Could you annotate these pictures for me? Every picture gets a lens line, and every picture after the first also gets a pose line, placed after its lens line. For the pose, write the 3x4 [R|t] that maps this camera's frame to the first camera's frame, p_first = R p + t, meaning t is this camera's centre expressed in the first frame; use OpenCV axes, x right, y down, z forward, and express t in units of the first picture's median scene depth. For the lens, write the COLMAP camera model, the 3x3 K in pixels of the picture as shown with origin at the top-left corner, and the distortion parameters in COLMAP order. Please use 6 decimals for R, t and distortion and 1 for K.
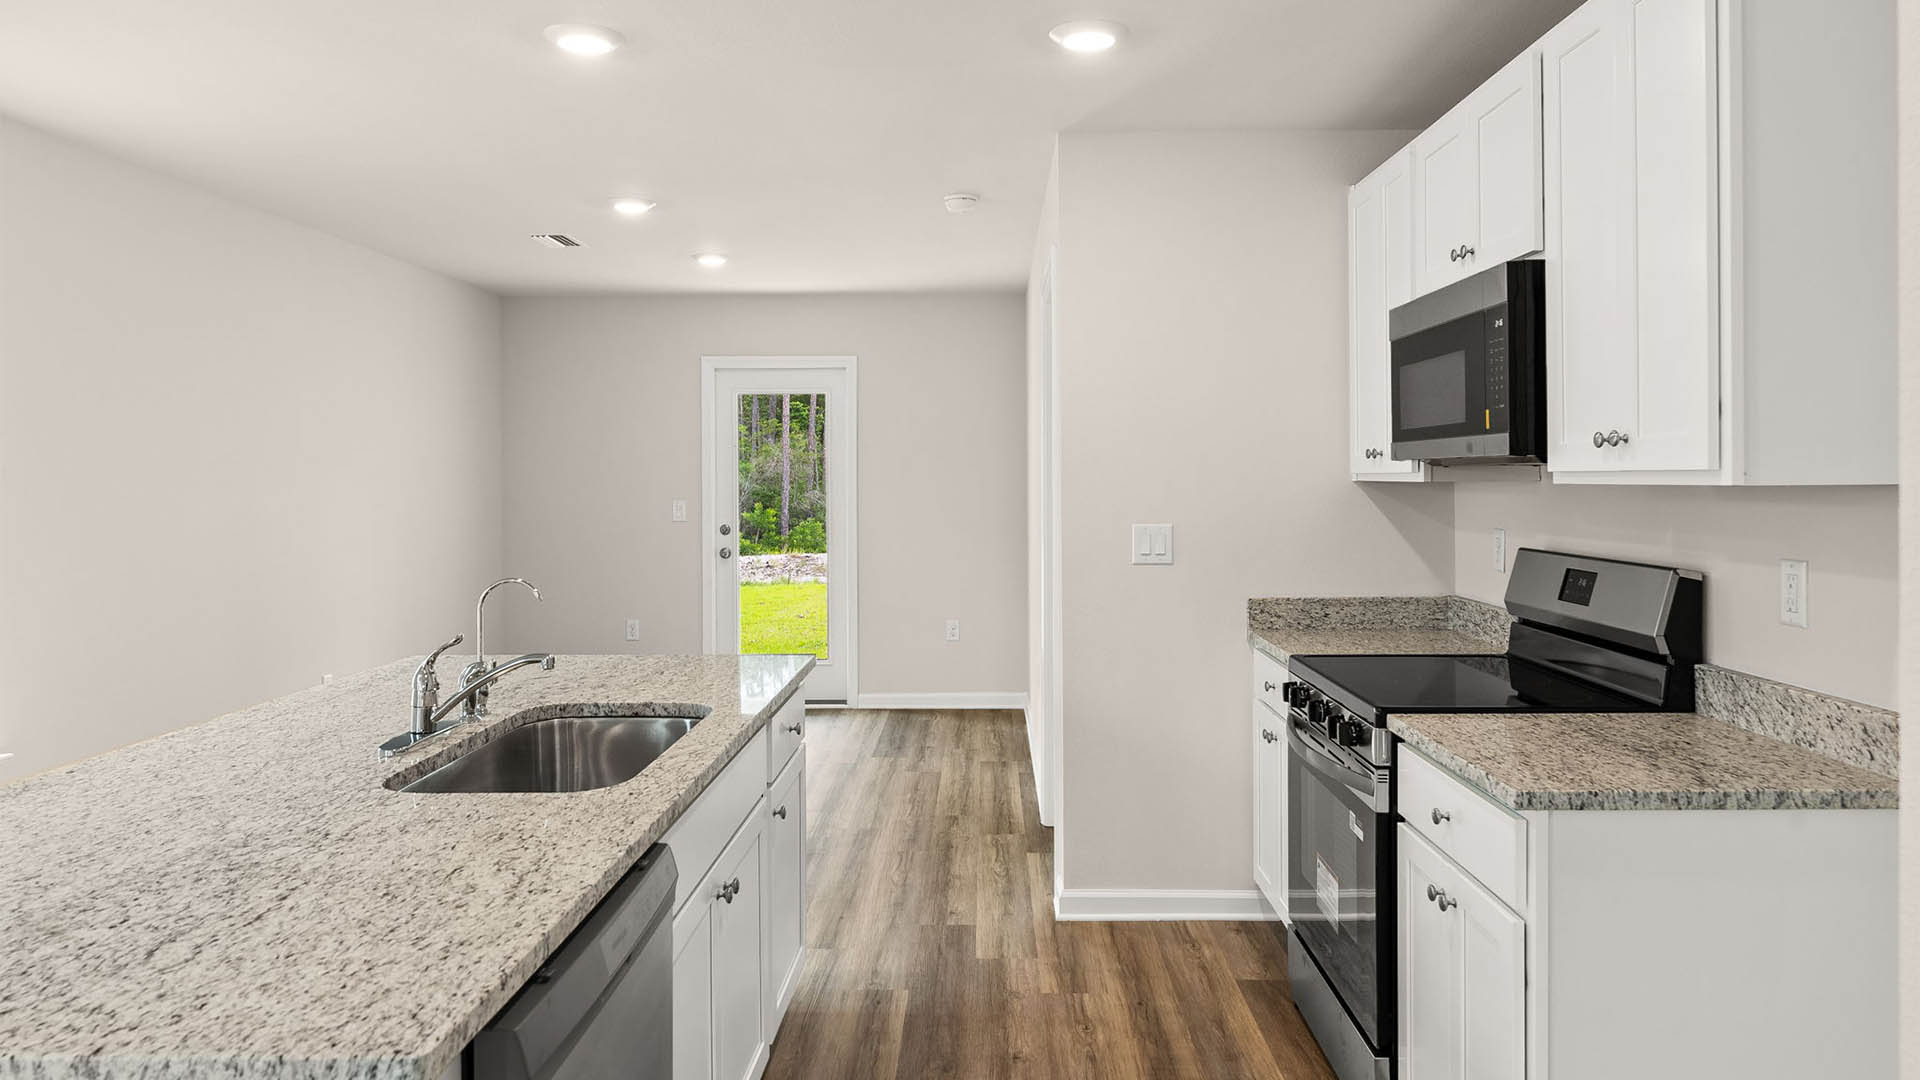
lens RADIAL K [[1260.4, 0, 964.2], [0, 1260.4, 471.2], [0, 0, 1]] dist [-0.005304, -0.002459]
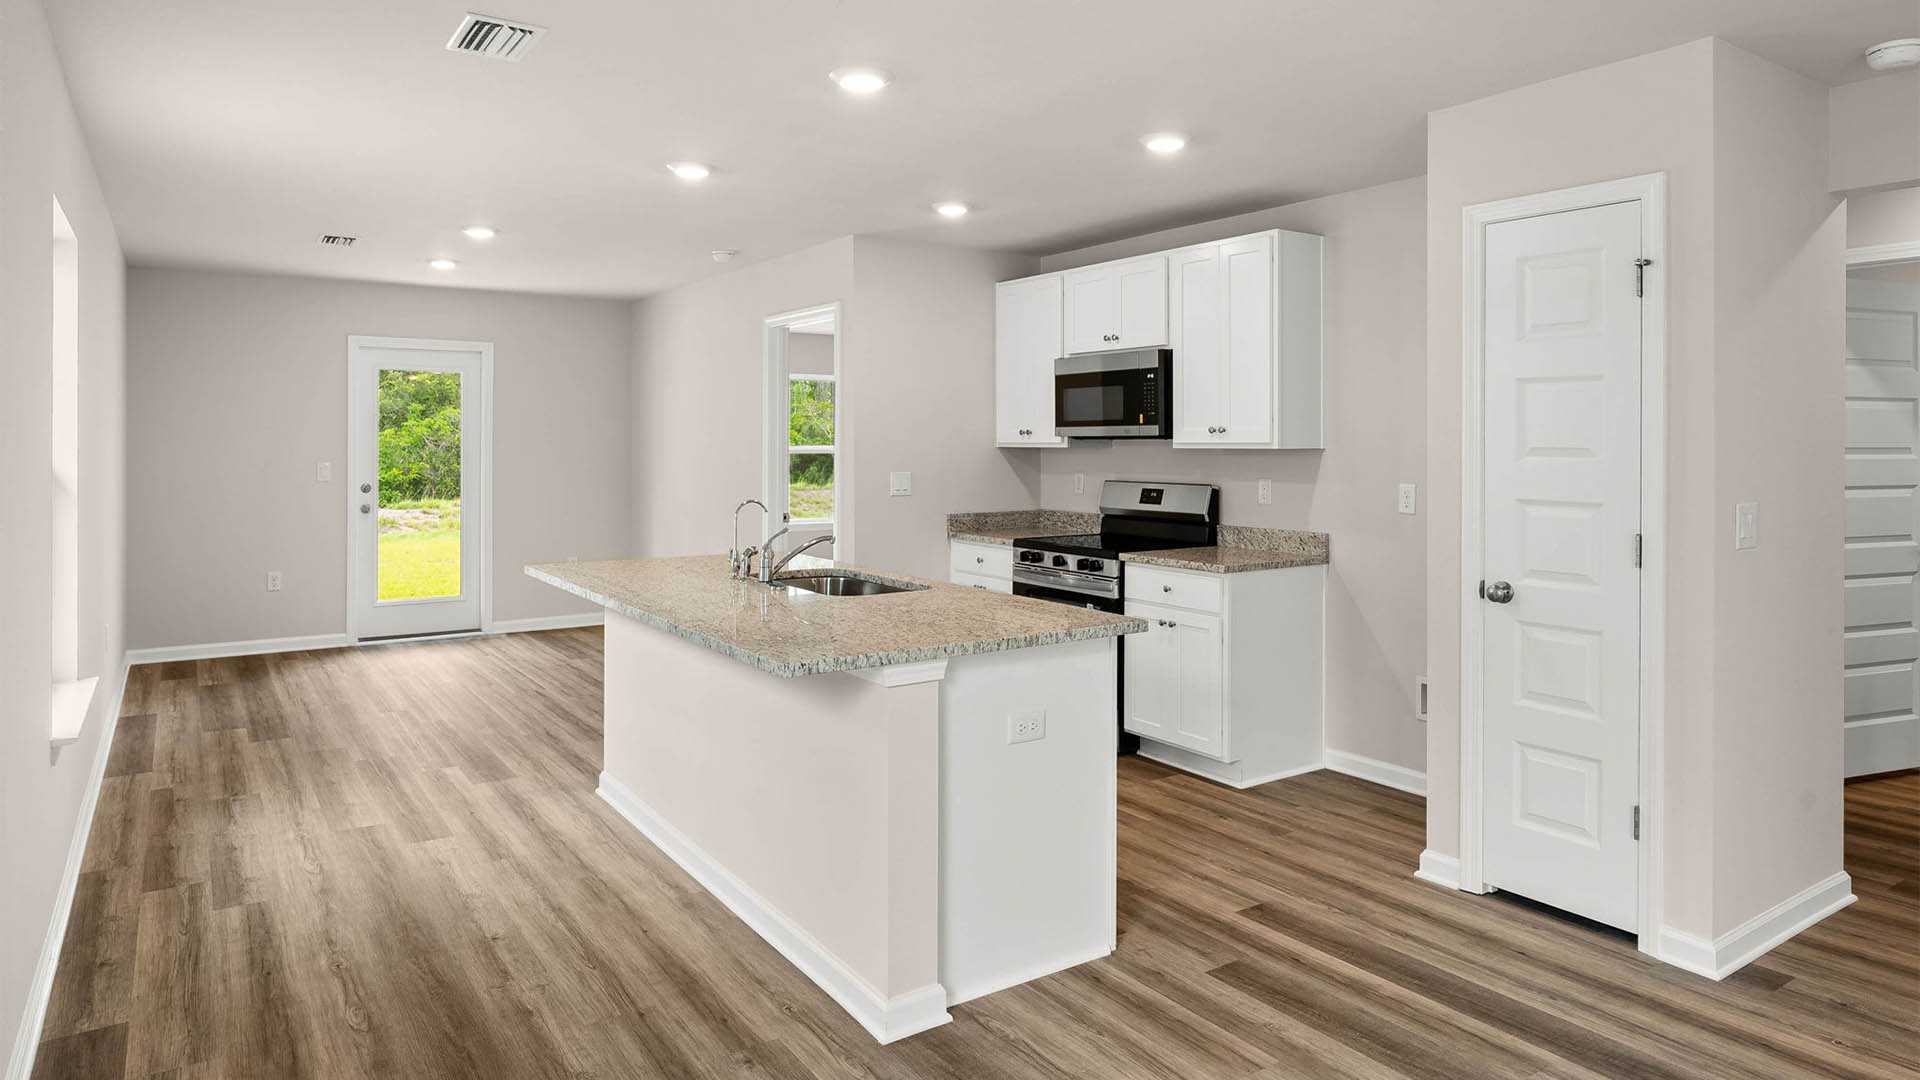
lens RADIAL K [[1146.6, 0, 961.3], [0, 1146.6, 439.7], [0, 0, 1]] dist [0.002833, 0.000195]
pose [[0.816922, 0.007574, 0.576698, -0.806836], [-0.007777, 0.999968, -0.002115, 0.001203], [-0.576695, -0.002757, 0.816955, -0.366098]]
